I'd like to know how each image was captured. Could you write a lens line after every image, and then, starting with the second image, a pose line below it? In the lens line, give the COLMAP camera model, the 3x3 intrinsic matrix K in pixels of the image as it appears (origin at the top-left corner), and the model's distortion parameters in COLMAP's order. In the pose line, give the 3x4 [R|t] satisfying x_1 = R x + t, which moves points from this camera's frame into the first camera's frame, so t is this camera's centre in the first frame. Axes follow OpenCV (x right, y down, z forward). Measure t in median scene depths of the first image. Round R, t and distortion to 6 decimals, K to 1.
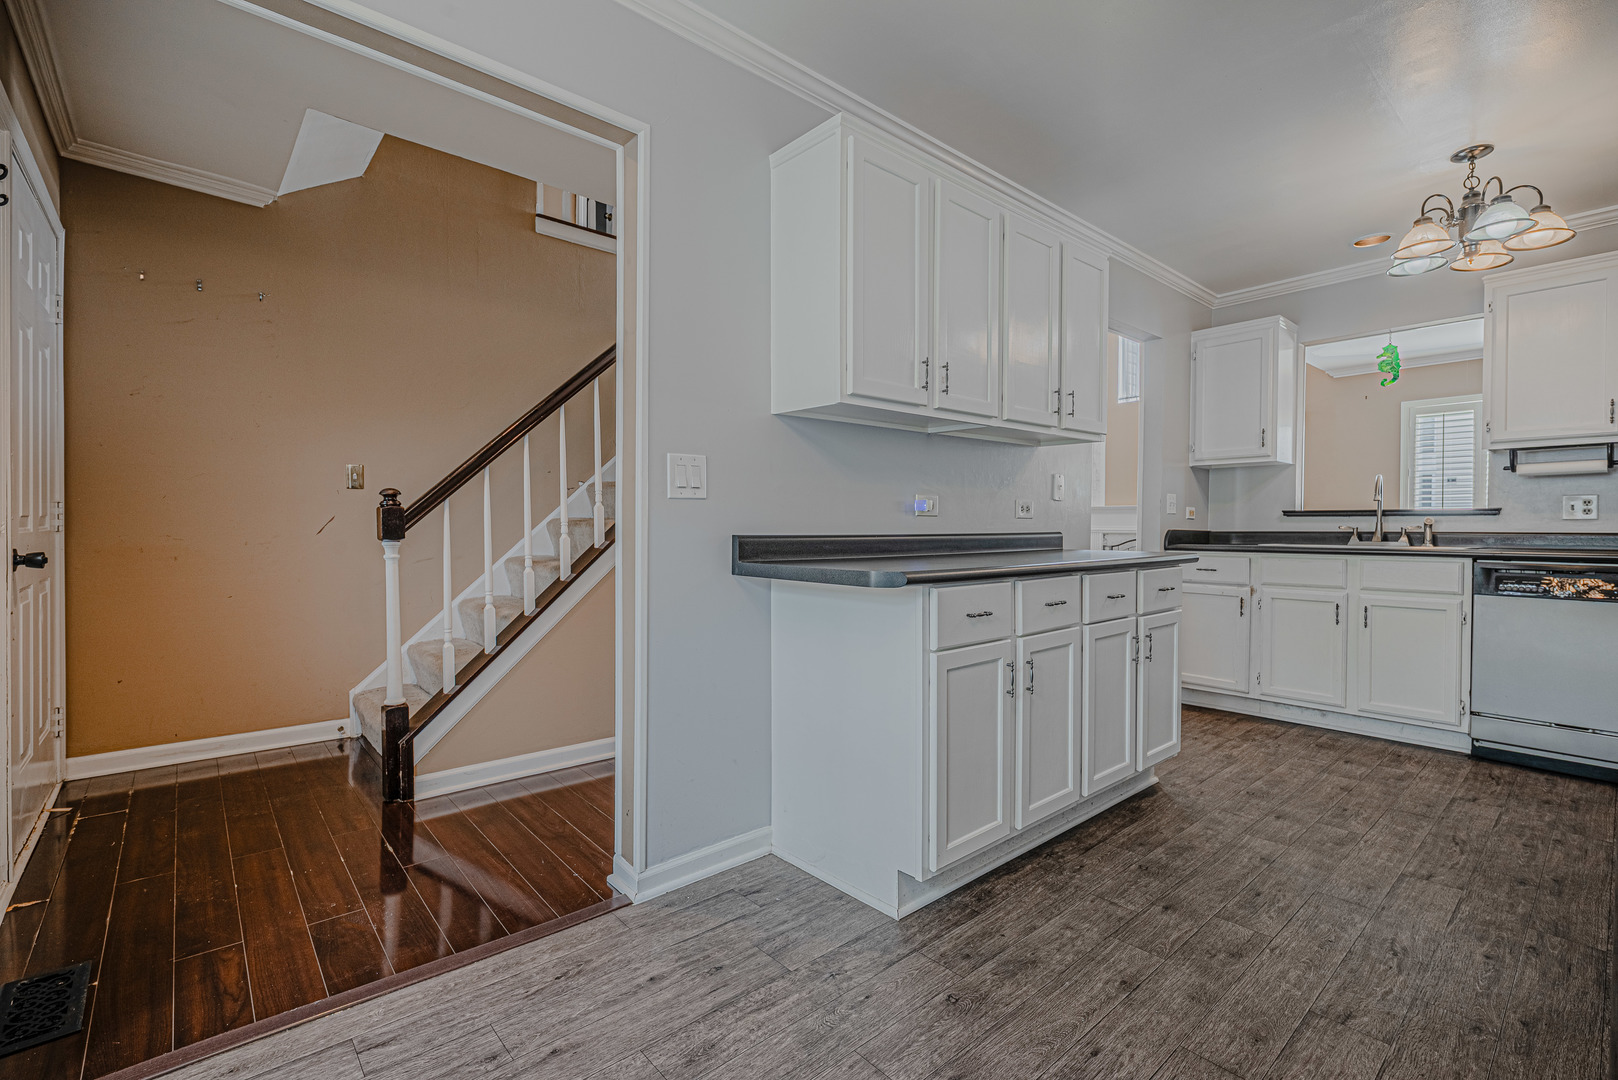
lens RADIAL K [[723.9, 0, 809.0], [0, 723.9, 540.0], [0, 0, 1]] dist [-0.000594, -0.000031]
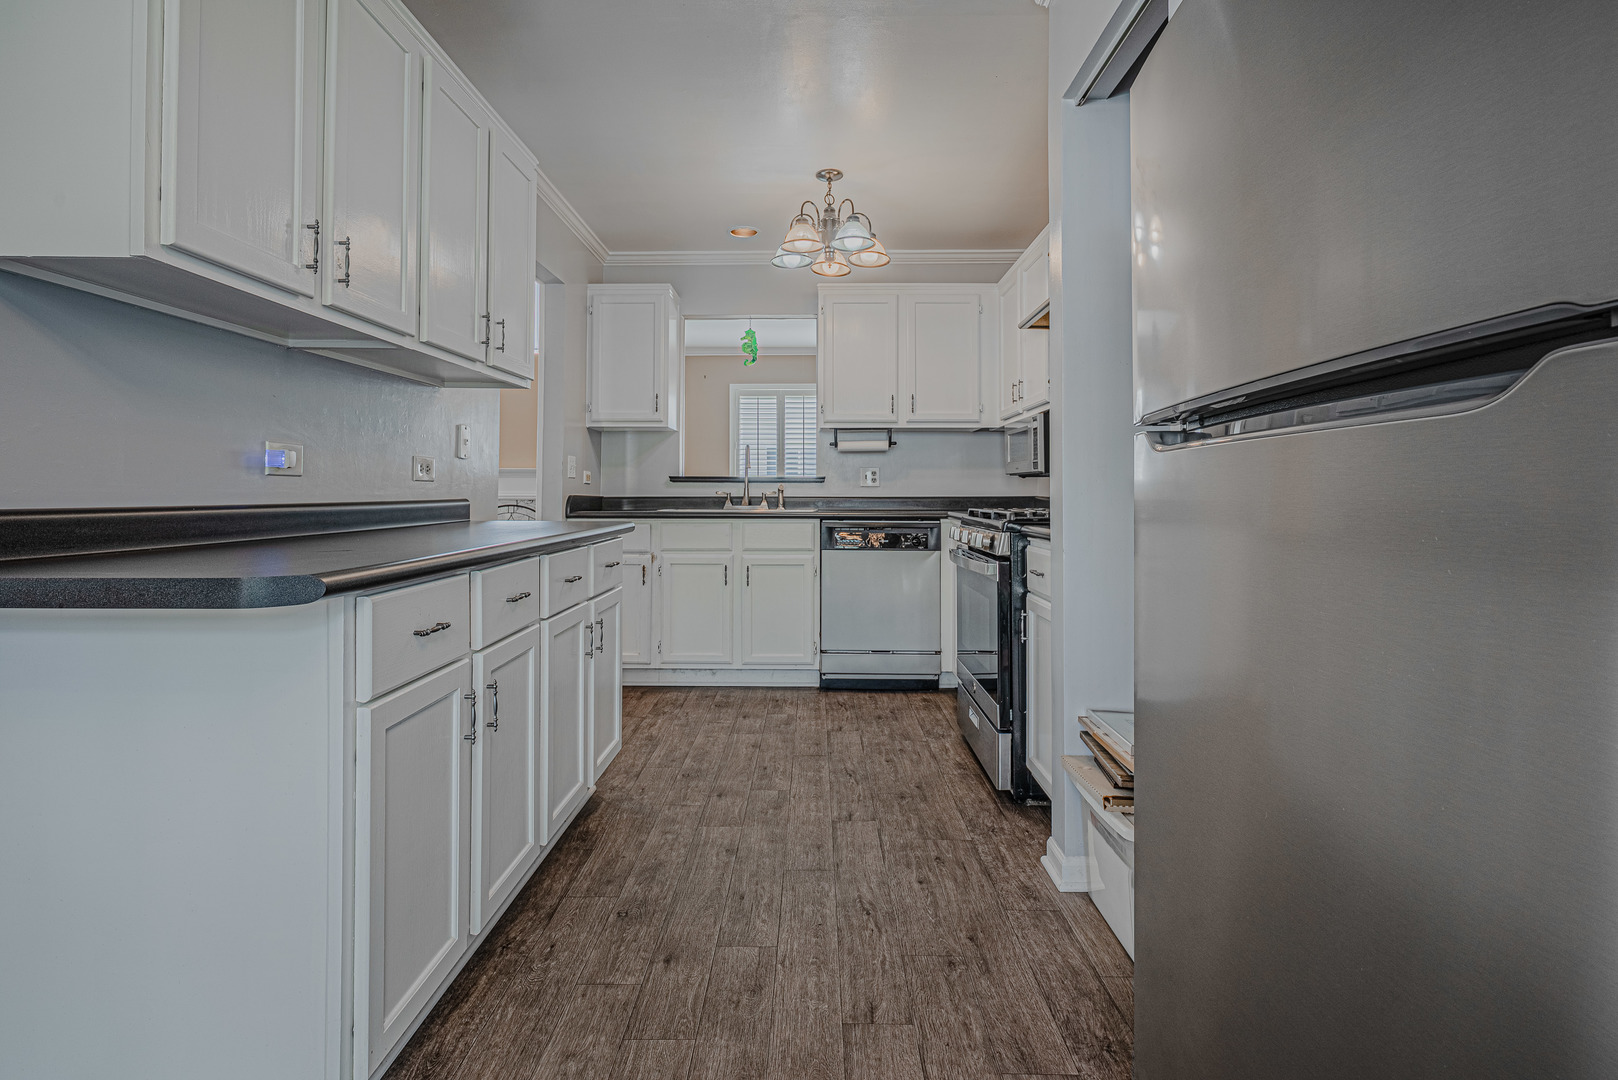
lens RADIAL K [[774.3, 0, 809.5], [0, 774.3, 480.5], [0, 0, 1]] dist [0.002191, 0.000869]
pose [[0.664524, 0.011230, 0.747182, -0.039783], [0.013202, 0.999555, -0.026765, -0.004332], [-0.747150, 0.027650, 0.664080, 0.197074]]
